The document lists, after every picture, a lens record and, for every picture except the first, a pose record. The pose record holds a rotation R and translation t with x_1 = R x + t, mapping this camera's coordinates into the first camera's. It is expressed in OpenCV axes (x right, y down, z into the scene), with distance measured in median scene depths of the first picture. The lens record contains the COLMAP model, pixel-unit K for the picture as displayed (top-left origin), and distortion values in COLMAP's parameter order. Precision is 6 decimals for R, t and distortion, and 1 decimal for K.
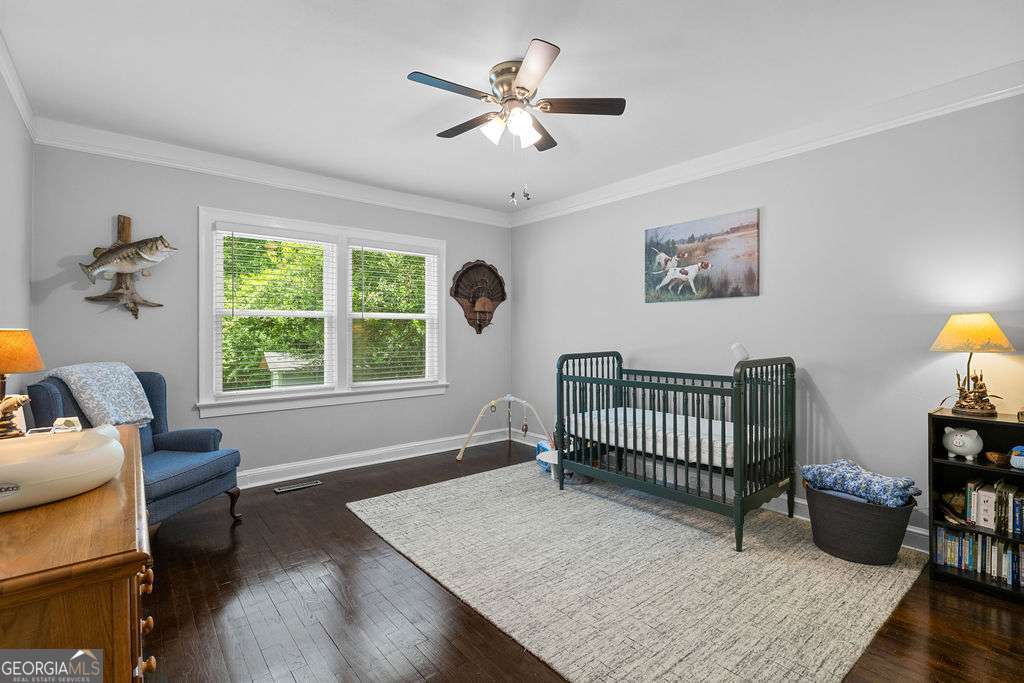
lens RADIAL K [[495.2, 0, 506.8], [0, 495.2, 334.5], [0, 0, 1]] dist [-0.003100, -0.001376]
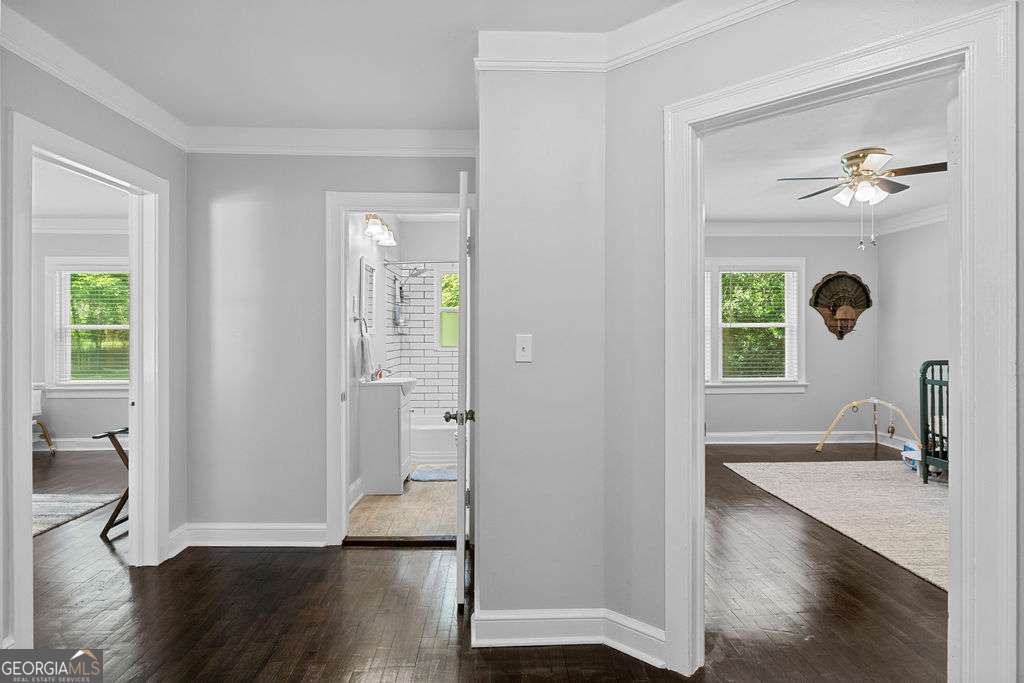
lens RADIAL K [[520.6, 0, 512.3], [0, 520.6, 338.0], [0, 0, 1]] dist [0.001164, -0.000149]
pose [[0.805712, 0.002265, -0.592304, 0.043630], [0.000575, 0.999989, 0.004607, -0.011800], [0.592308, -0.004052, 0.805702, -0.364648]]
